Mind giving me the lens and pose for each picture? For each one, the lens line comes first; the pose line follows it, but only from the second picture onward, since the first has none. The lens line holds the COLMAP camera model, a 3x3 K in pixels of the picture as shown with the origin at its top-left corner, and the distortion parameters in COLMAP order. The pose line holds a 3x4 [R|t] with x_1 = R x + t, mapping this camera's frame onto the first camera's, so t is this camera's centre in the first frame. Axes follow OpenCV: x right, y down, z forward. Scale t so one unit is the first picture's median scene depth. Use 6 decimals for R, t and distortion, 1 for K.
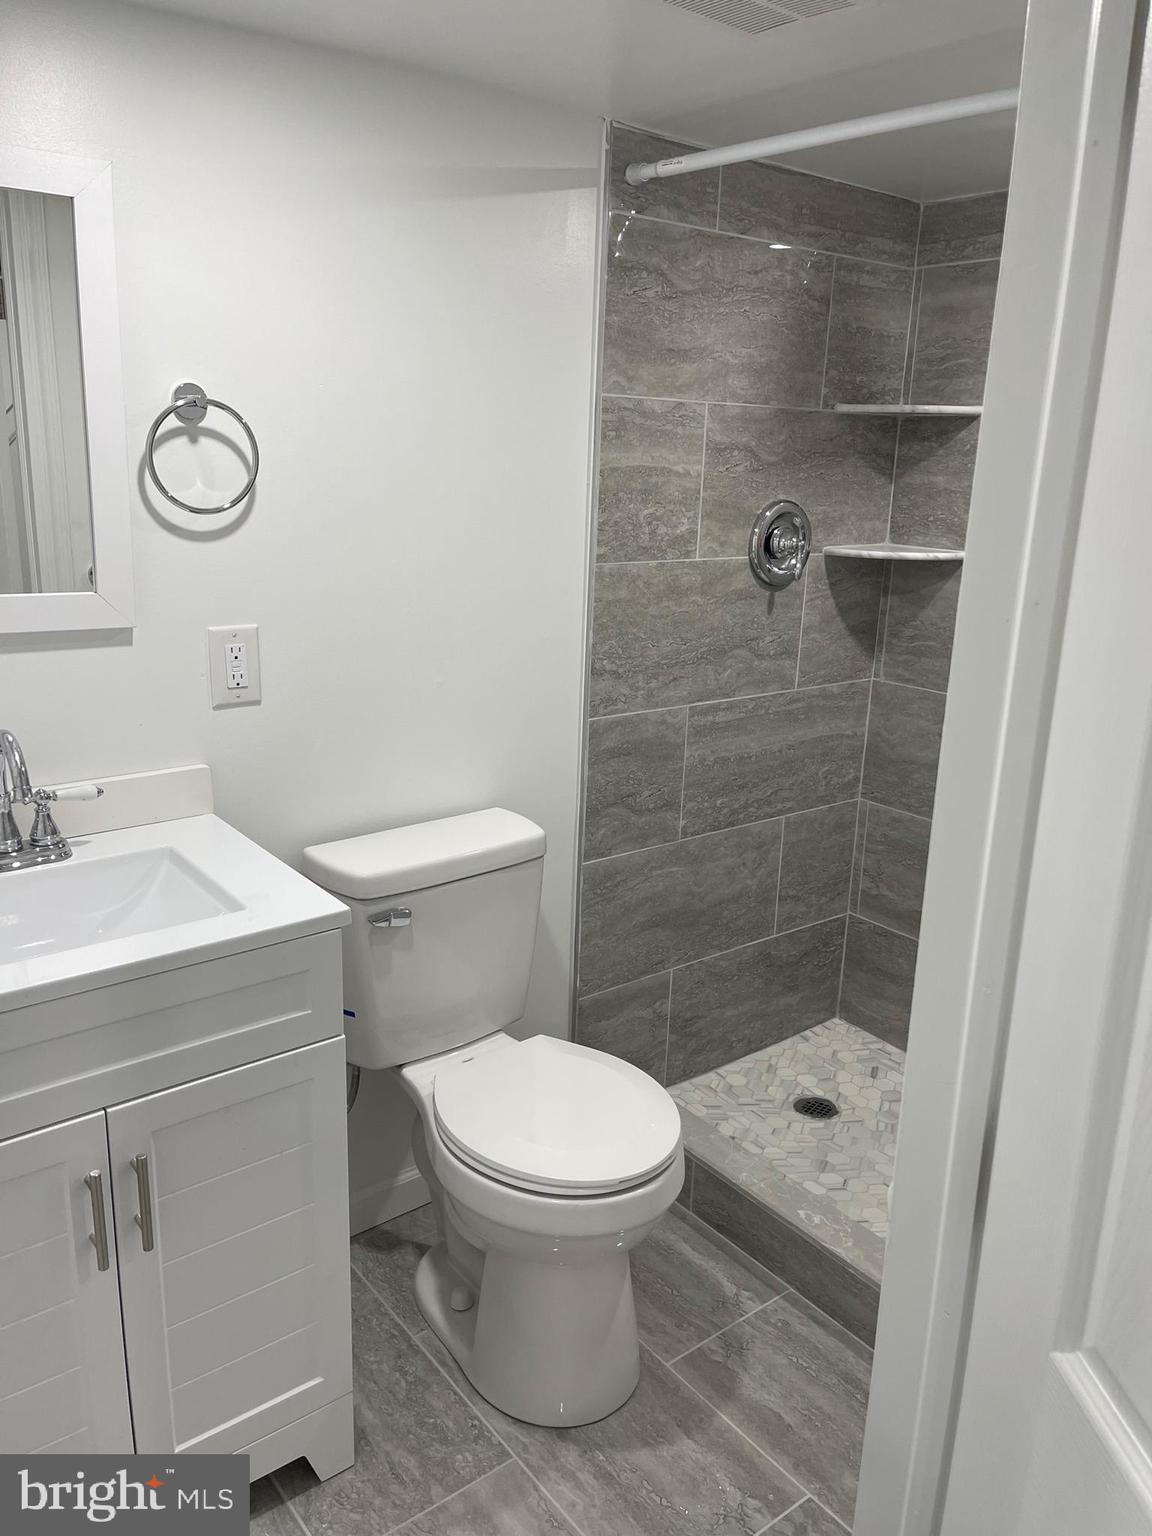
lens RADIAL K [[1157.9, 0, 582.1], [0, 1157.9, 768.7], [0, 0, 1]] dist [0.065021, -0.084981]
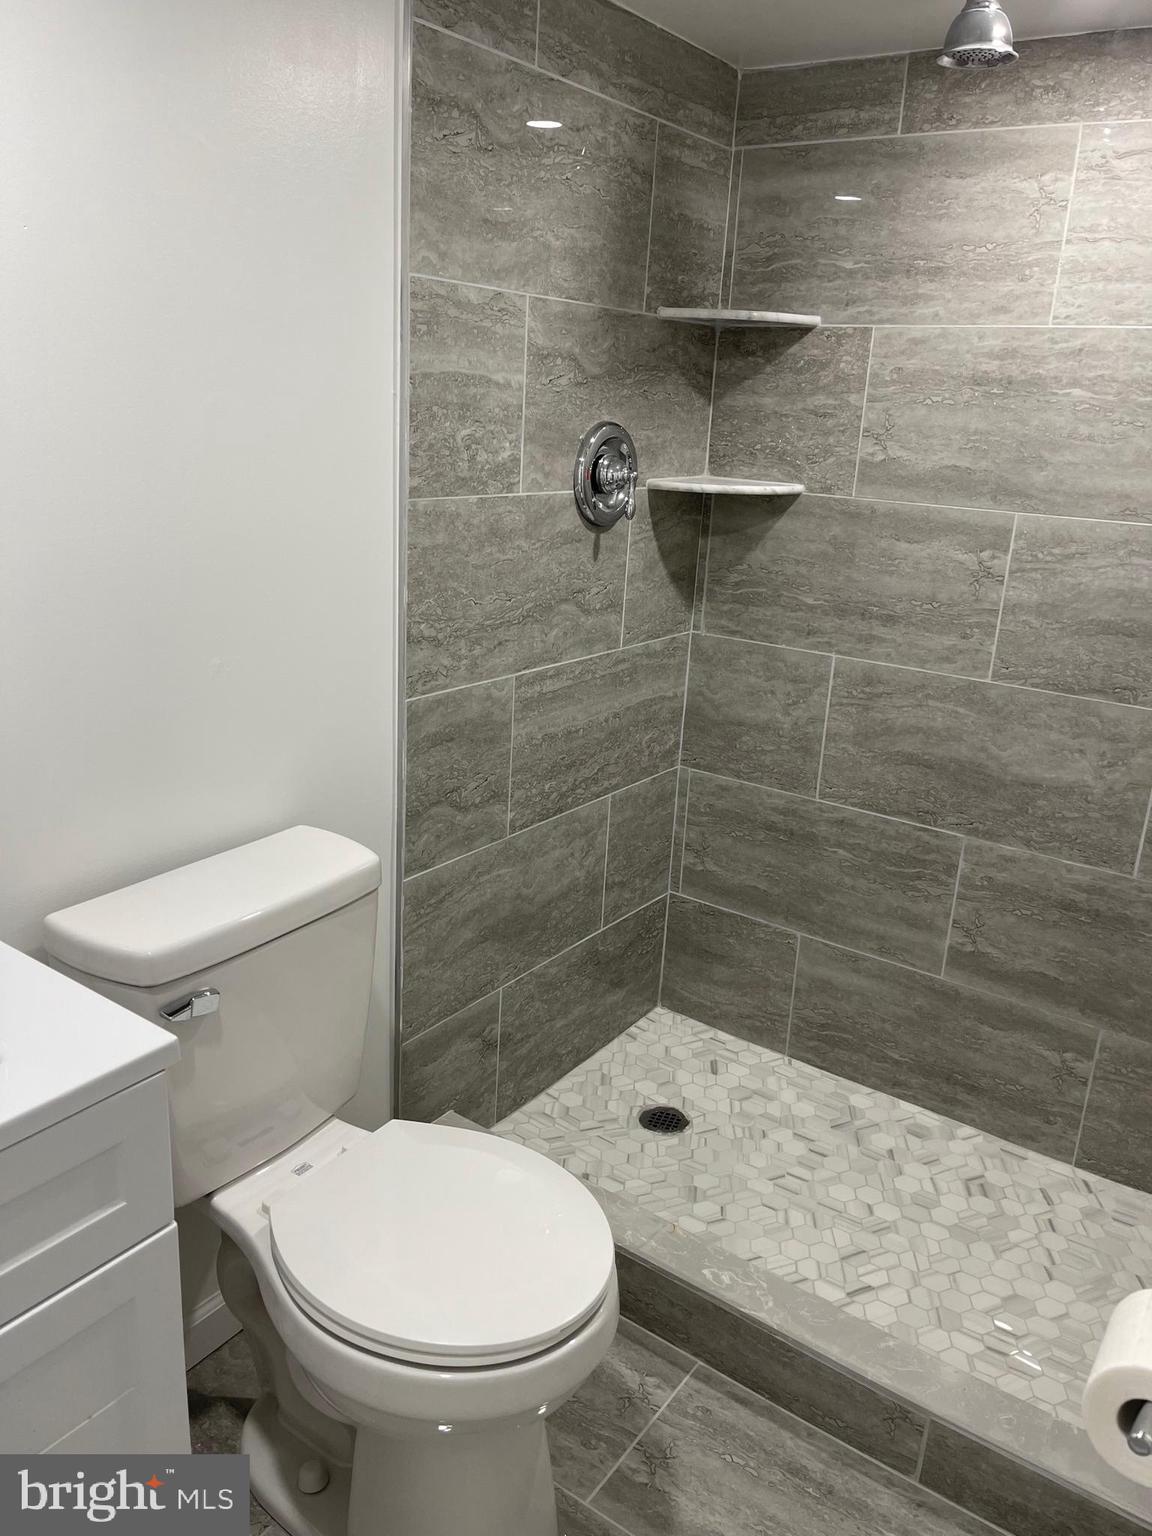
lens RADIAL K [[1157.9, 0, 573.0], [0, 1157.9, 772.8], [0, 0, 1]] dist [0.065021, -0.084981]
pose [[0.961317, -0.069636, 0.266495, -0.101707], [0.055452, 0.996633, 0.060394, -0.036011], [-0.269804, -0.043280, 0.961942, 0.217576]]
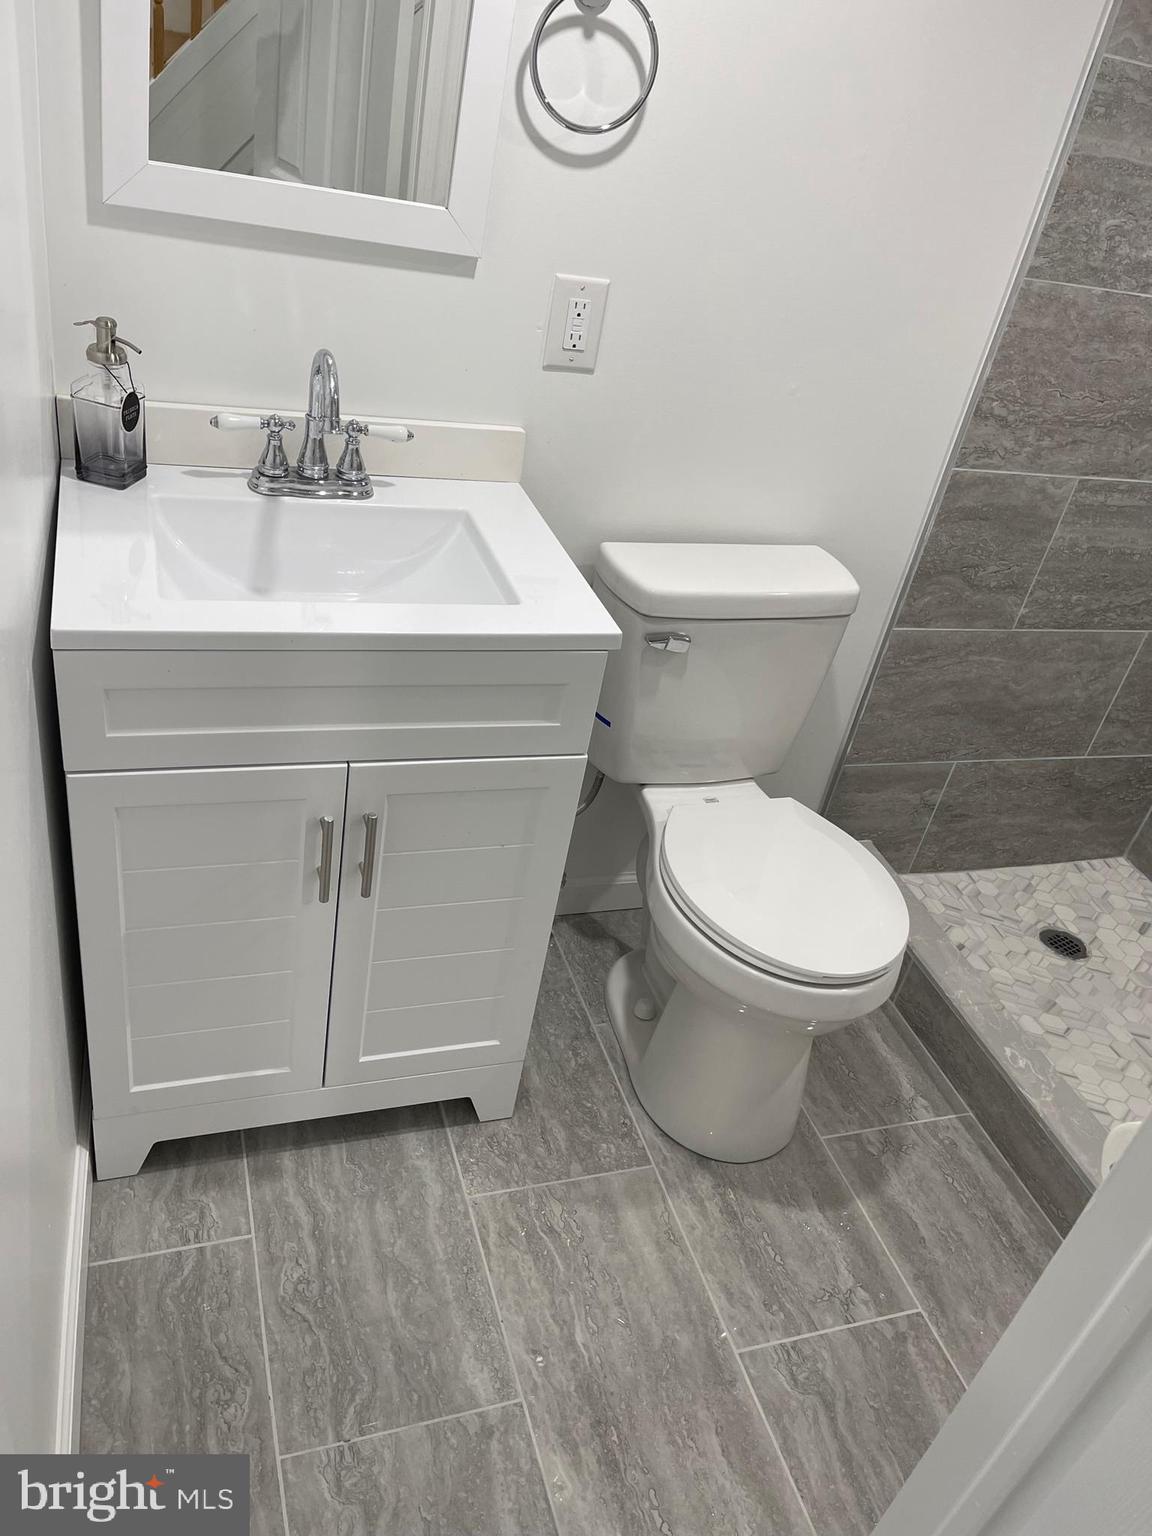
lens RADIAL K [[1157.9, 0, 577.6], [0, 1157.9, 776.7], [0, 0, 1]] dist [0.065021, -0.084981]
pose [[0.930624, 0.297405, -0.213281, -0.000756], [-0.226764, 0.926010, 0.301801, -0.030327], [0.287258, -0.232499, 0.929208, 0.068870]]
